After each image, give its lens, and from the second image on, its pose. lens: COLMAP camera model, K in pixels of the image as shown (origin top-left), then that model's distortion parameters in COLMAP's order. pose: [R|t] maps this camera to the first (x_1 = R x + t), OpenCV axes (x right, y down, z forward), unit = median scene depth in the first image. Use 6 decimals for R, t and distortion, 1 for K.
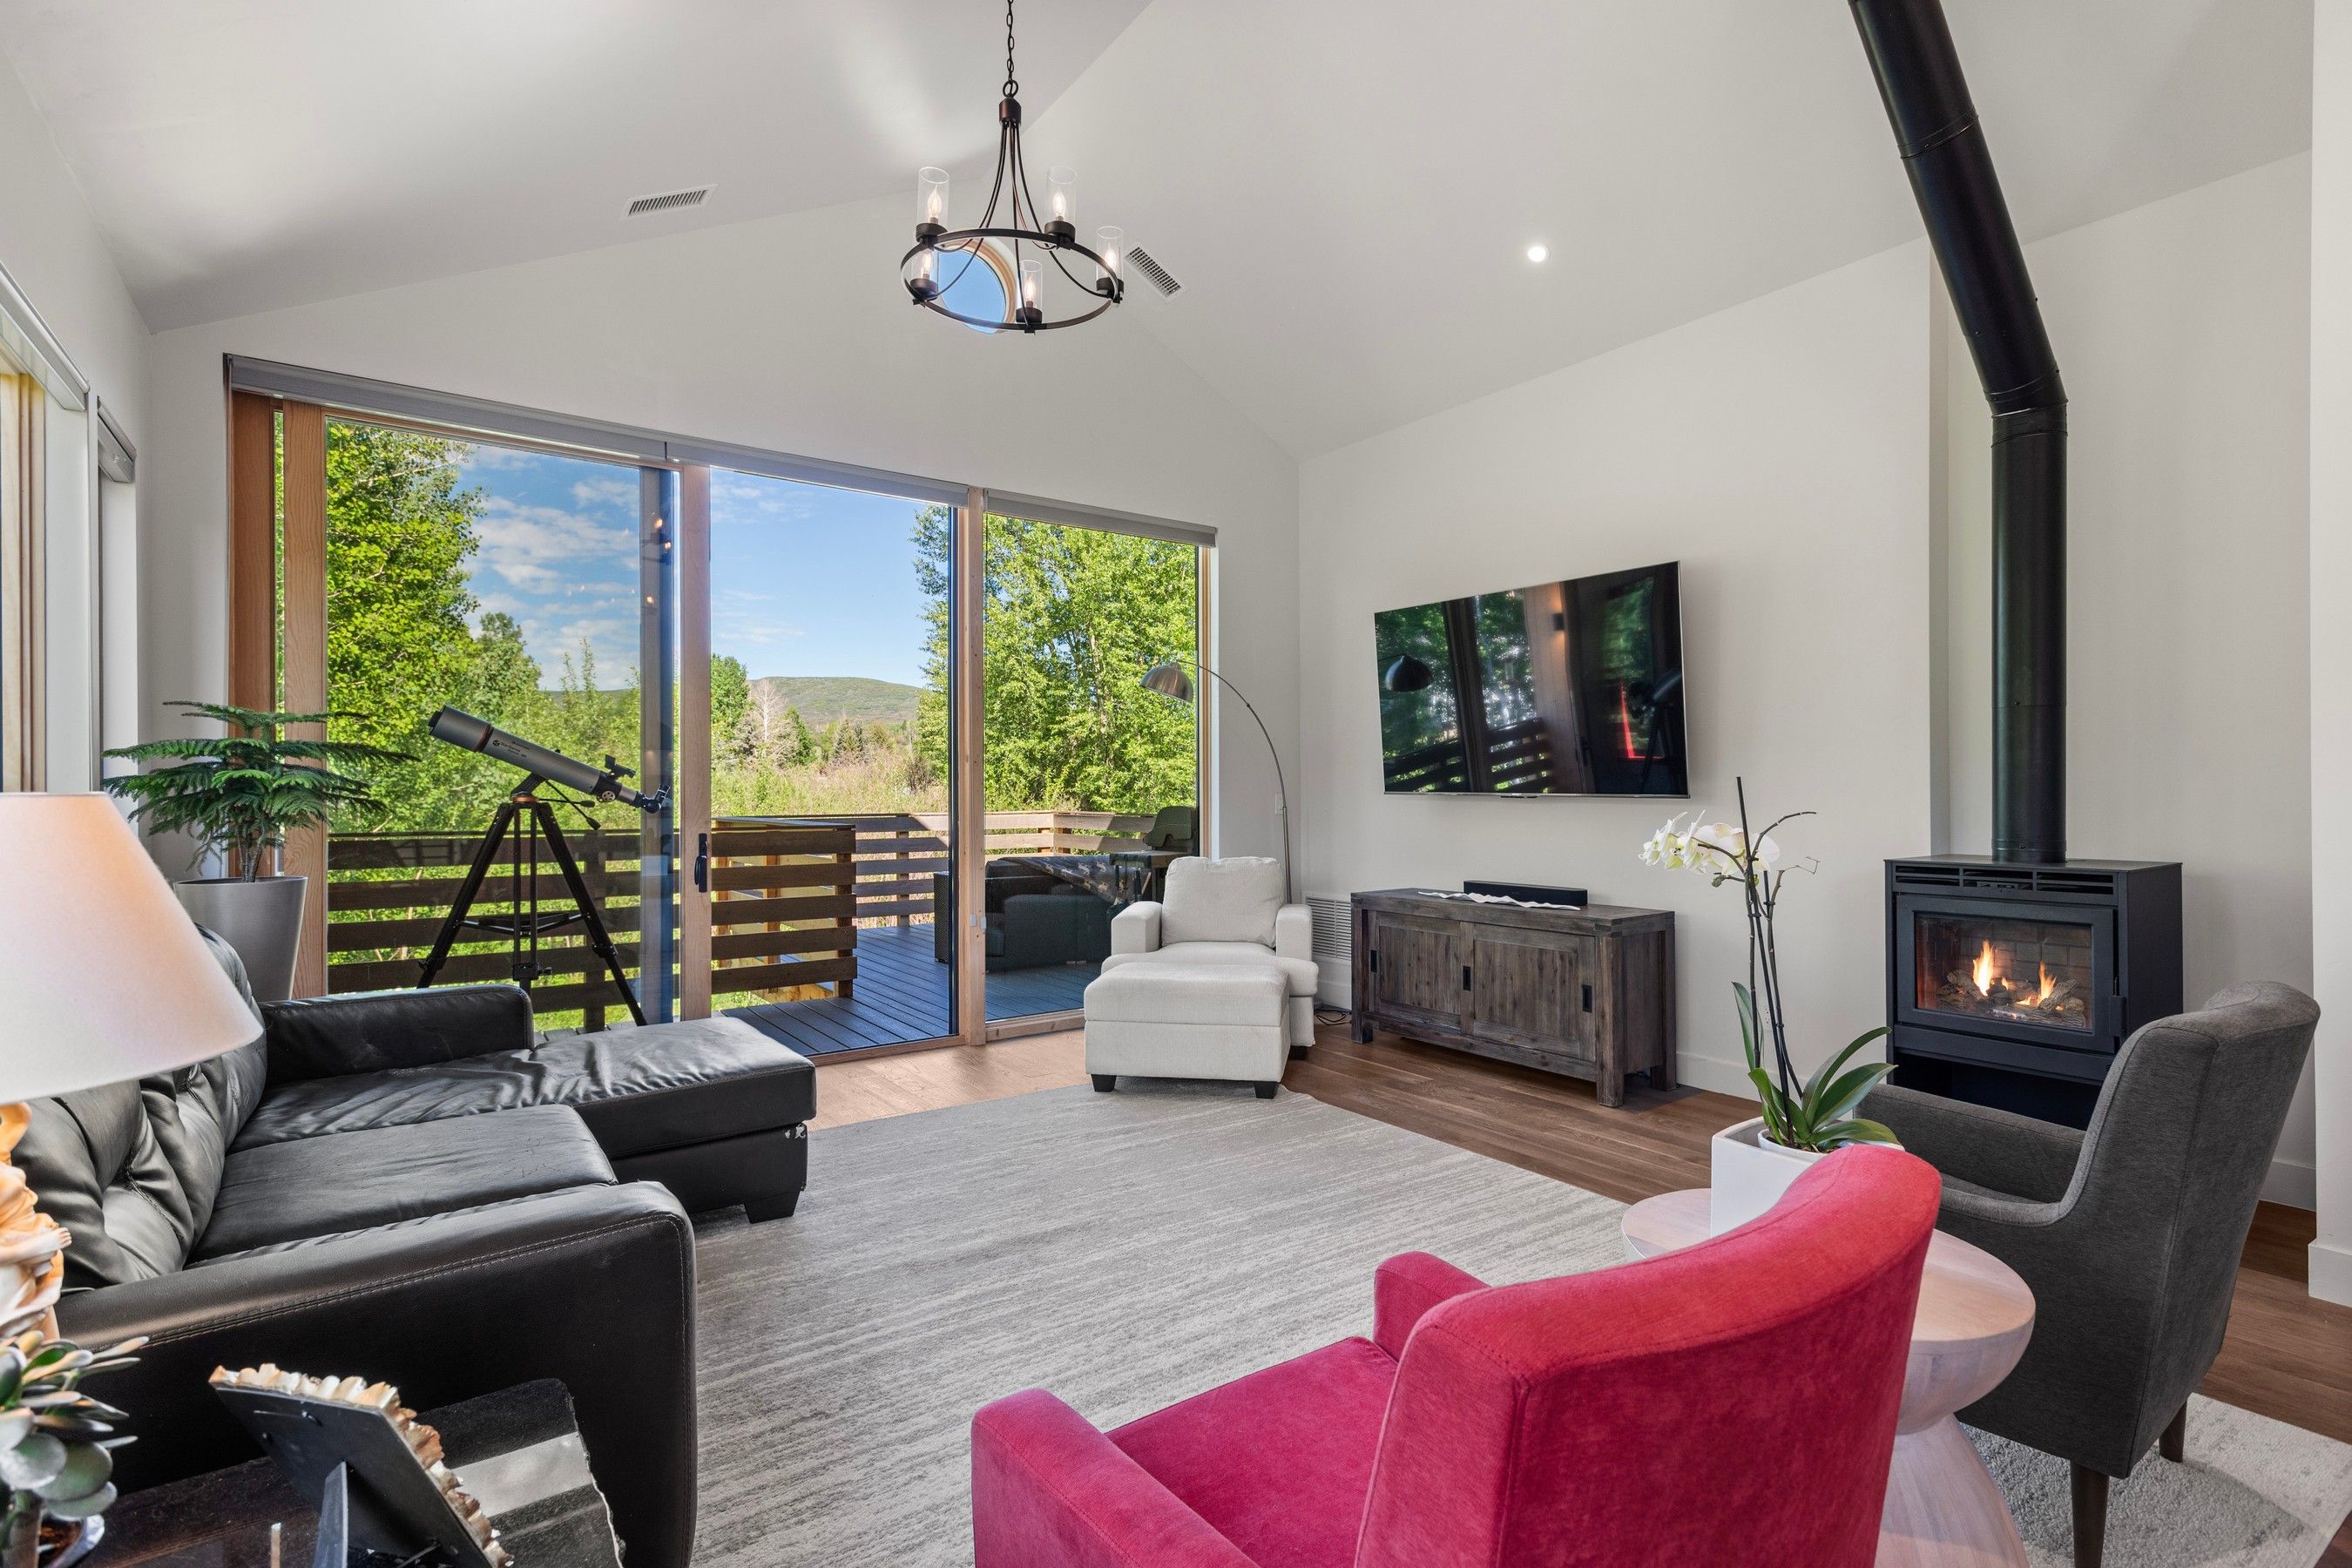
lens RADIAL K [[1100.2, 0, 1192.2], [0, 1100.2, 789.4], [0, 0, 1]] dist [0.014368, -0.005715]
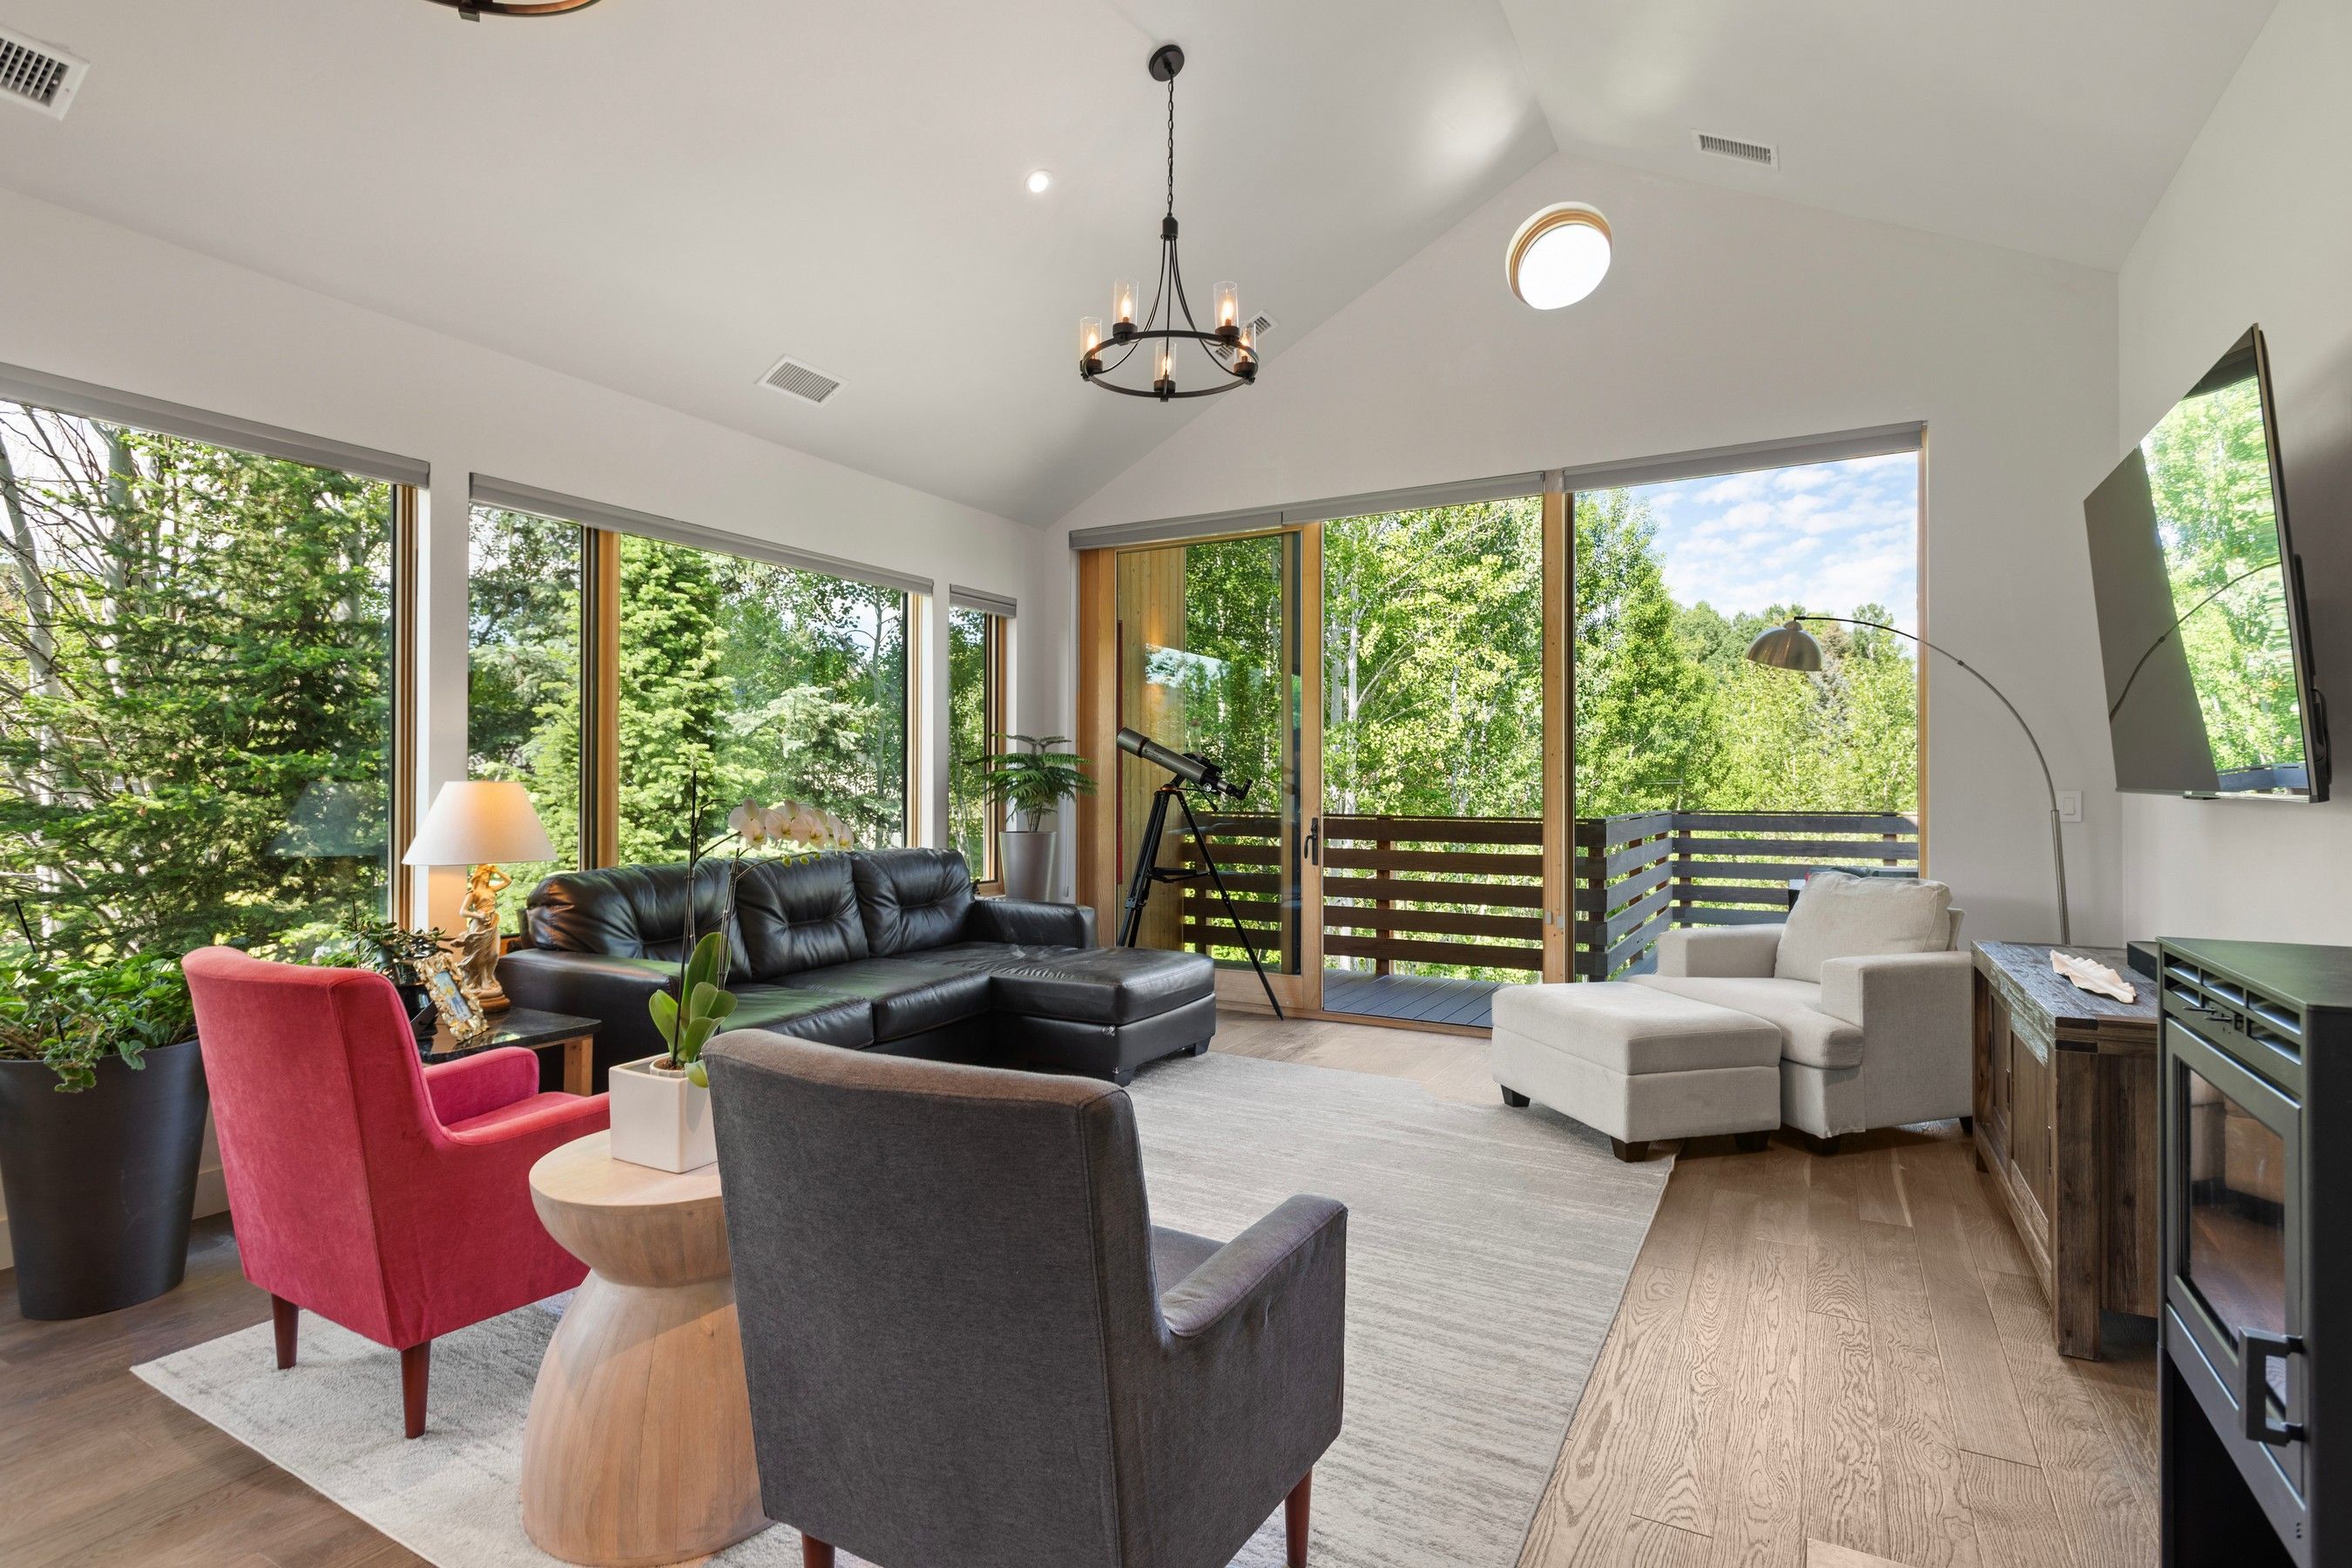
lens RADIAL K [[1160.4, 0, 1215.2], [0, 1160.4, 763.8], [0, 0, 1]] dist [-0.000469, 0.001264]
pose [[0.438536, -0.007845, -0.898680, 0.101112], [-0.007566, 0.999894, -0.012420, -0.000738], [0.898682, 0.012246, 0.438430, 0.047471]]
